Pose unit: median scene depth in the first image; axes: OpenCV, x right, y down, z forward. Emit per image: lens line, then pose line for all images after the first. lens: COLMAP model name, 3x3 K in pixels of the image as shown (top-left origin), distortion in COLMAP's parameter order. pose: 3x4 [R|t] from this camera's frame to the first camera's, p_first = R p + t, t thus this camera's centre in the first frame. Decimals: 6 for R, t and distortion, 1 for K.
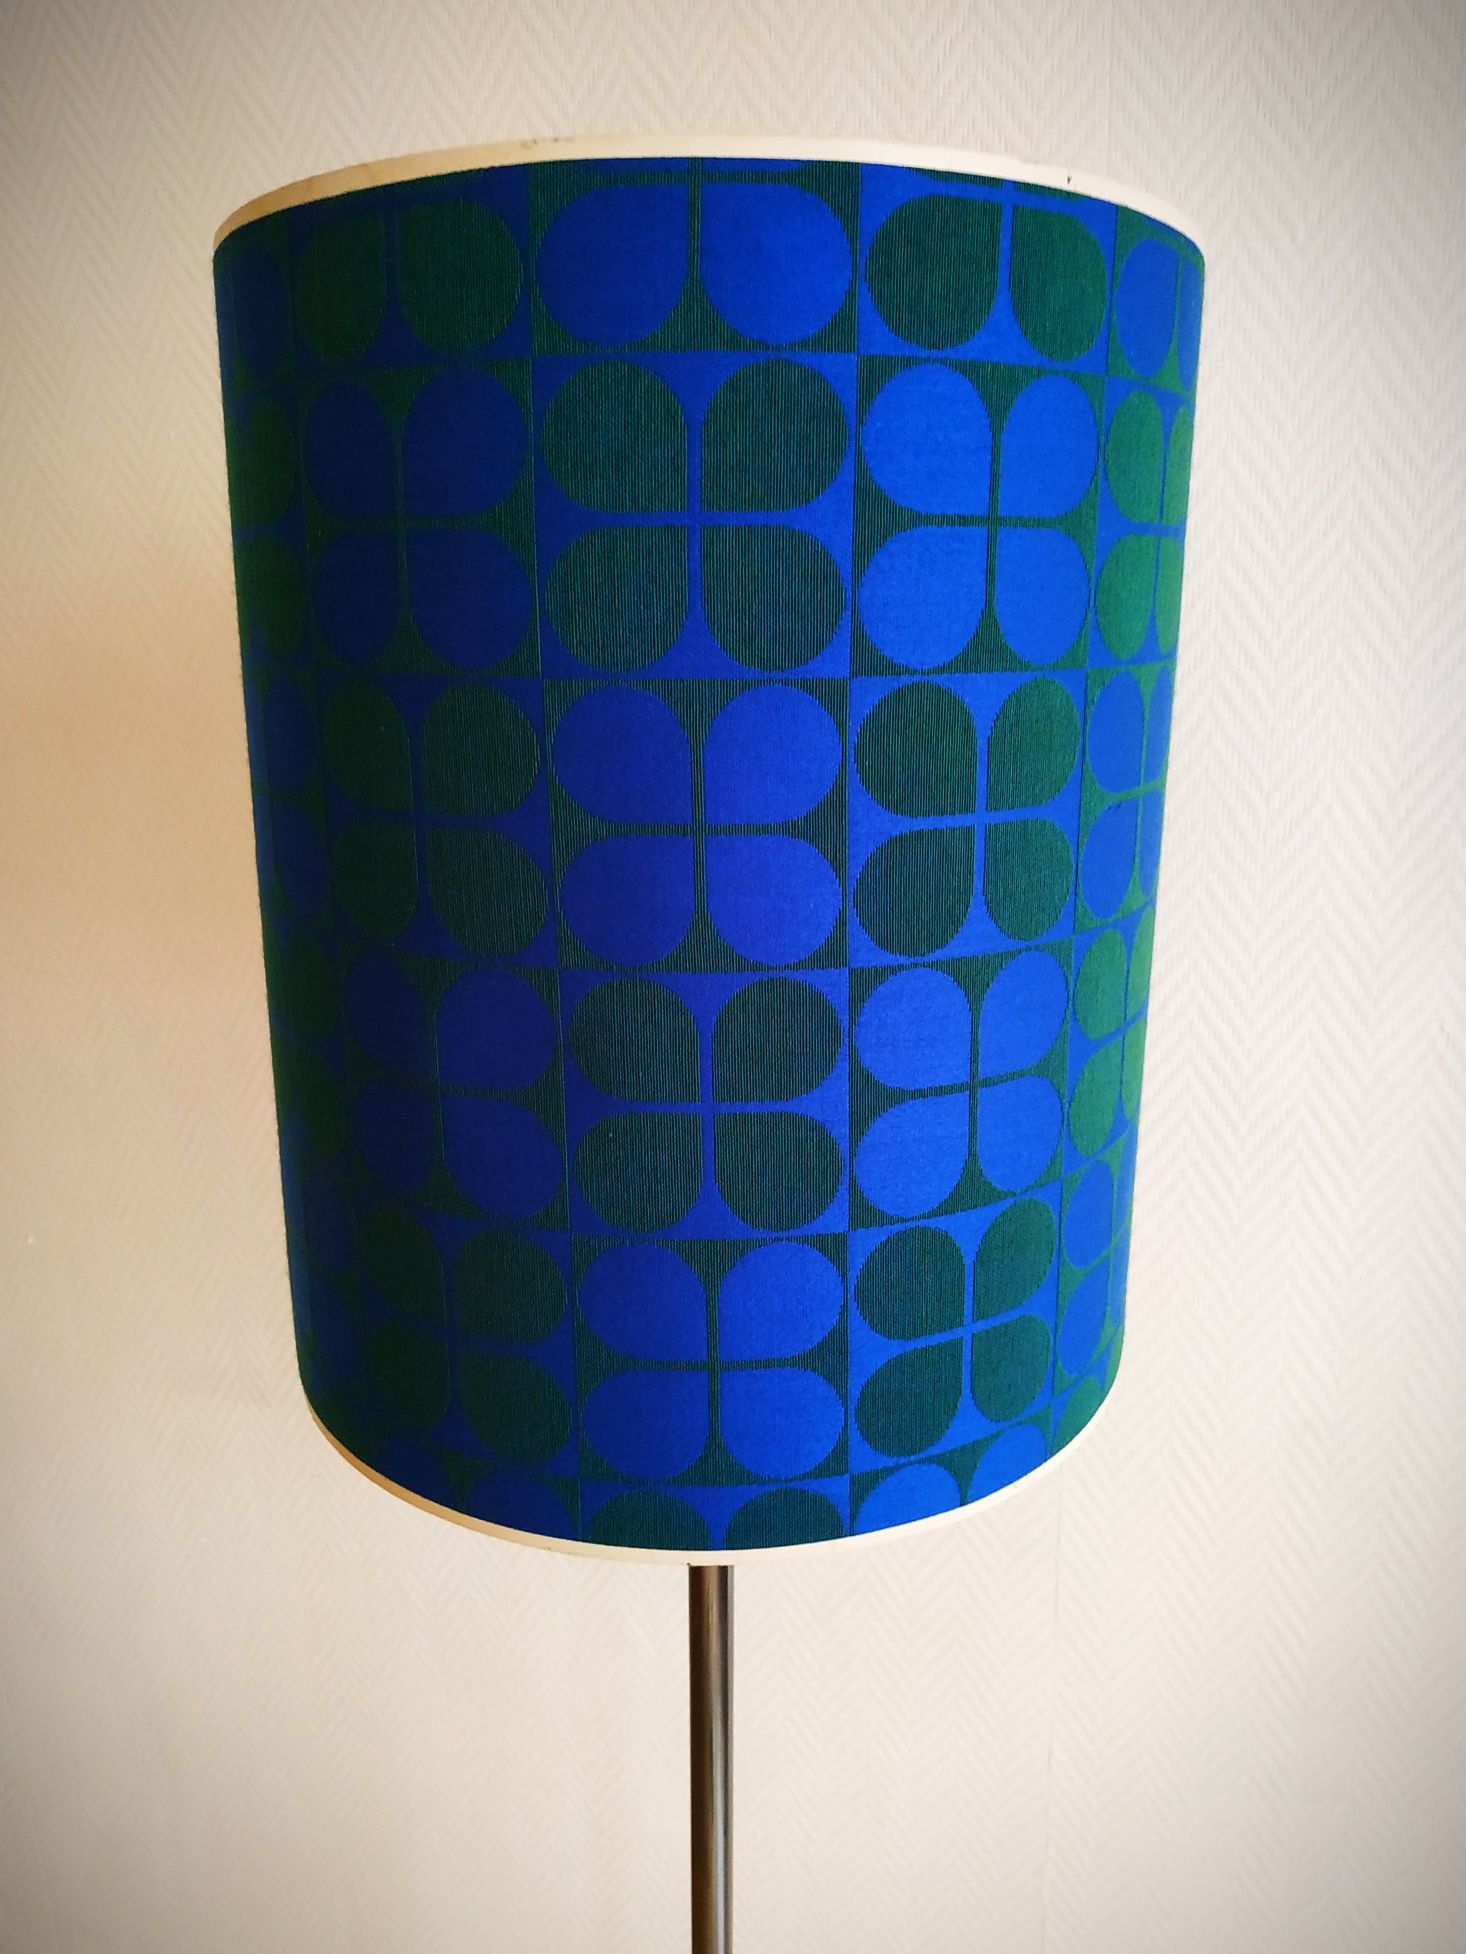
lens RADIAL K [[1494.1, 0, 713.4], [0, 1494.1, 975.9], [0, 0, 1]] dist [0.040787, -0.064611]
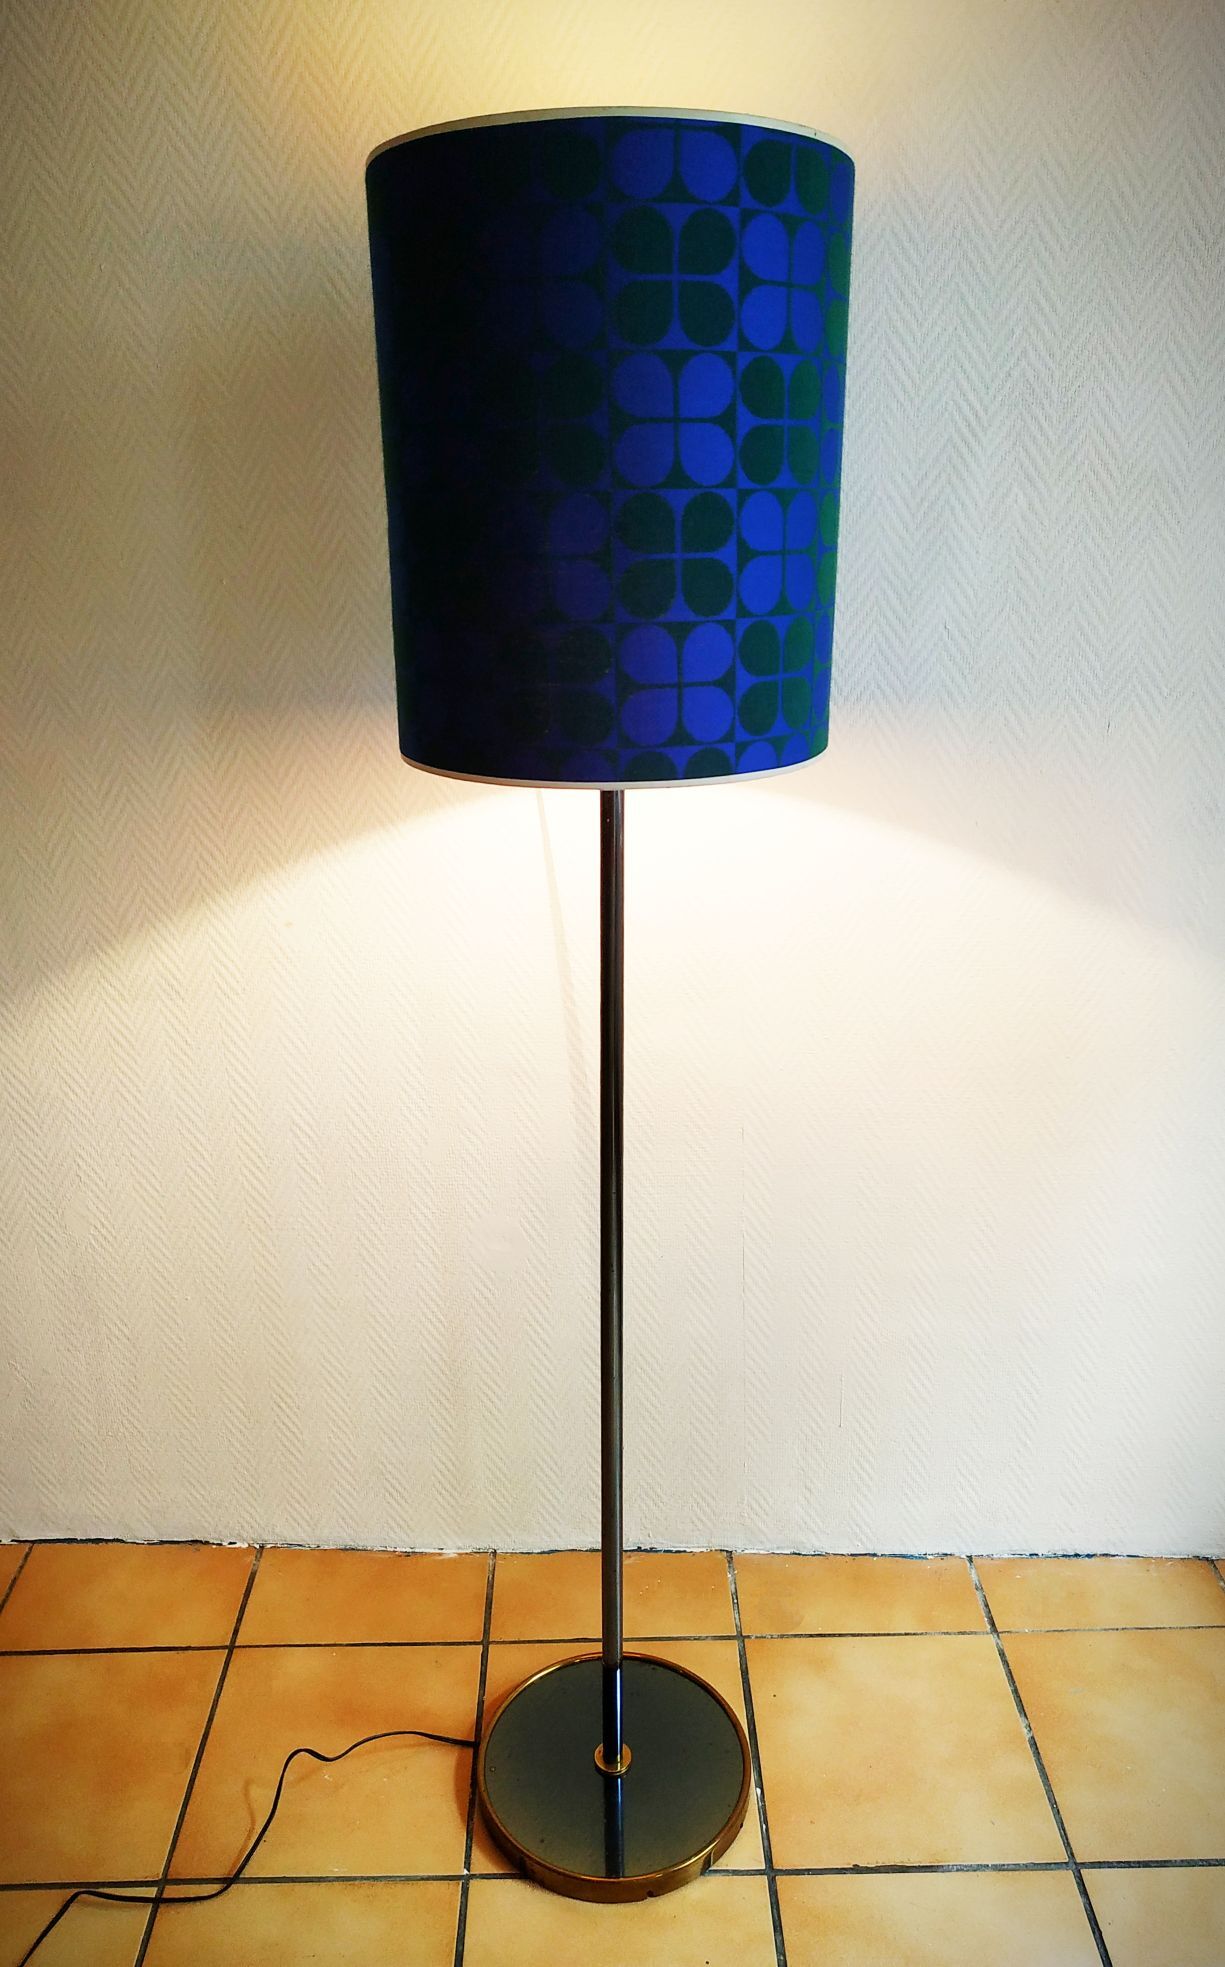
lens RADIAL K [[1526.8, 0, 596.7], [0, 1526.8, 993.0], [0, 0, 1]] dist [0.025137, -0.029144]
pose [[0.960291, -0.091918, 0.263425, -0.793859], [0.077113, 0.994834, 0.066023, 0.585138], [-0.268133, -0.043087, 0.962418, -1.205737]]
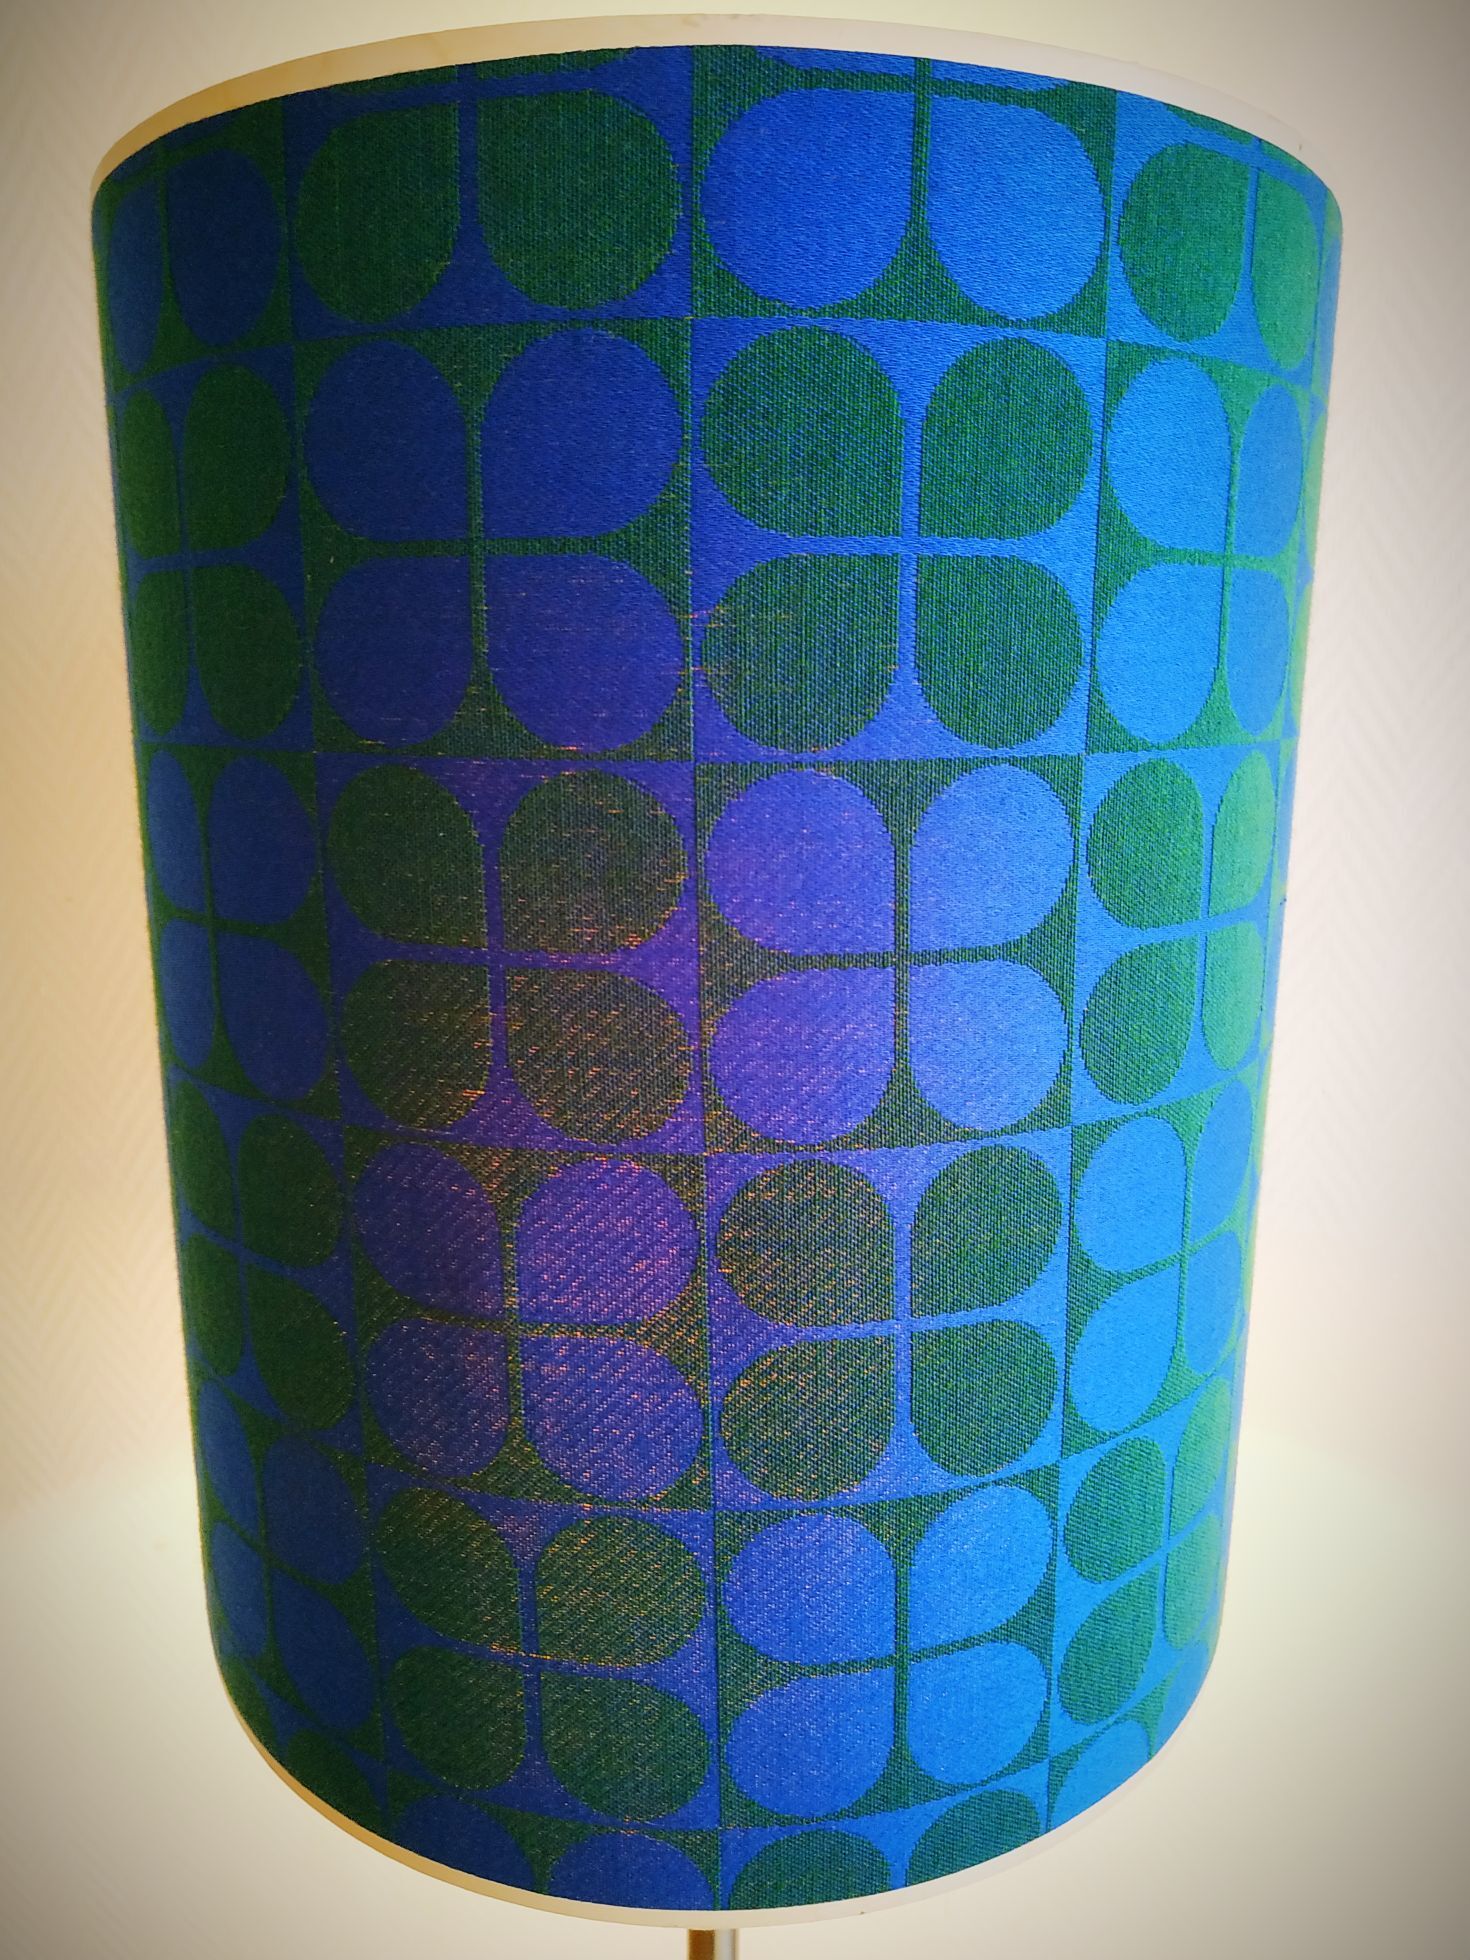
lens RADIAL K [[1498.7, 0, 727.1], [0, 1498.7, 987.8], [0, 0, 1]] dist [0.040787, -0.064611]
pose [[0.966407, -0.049801, 0.252147, -0.275442], [0.059062, 0.997824, -0.029292, -0.064522], [-0.250140, 0.043200, 0.967245, 0.286717]]
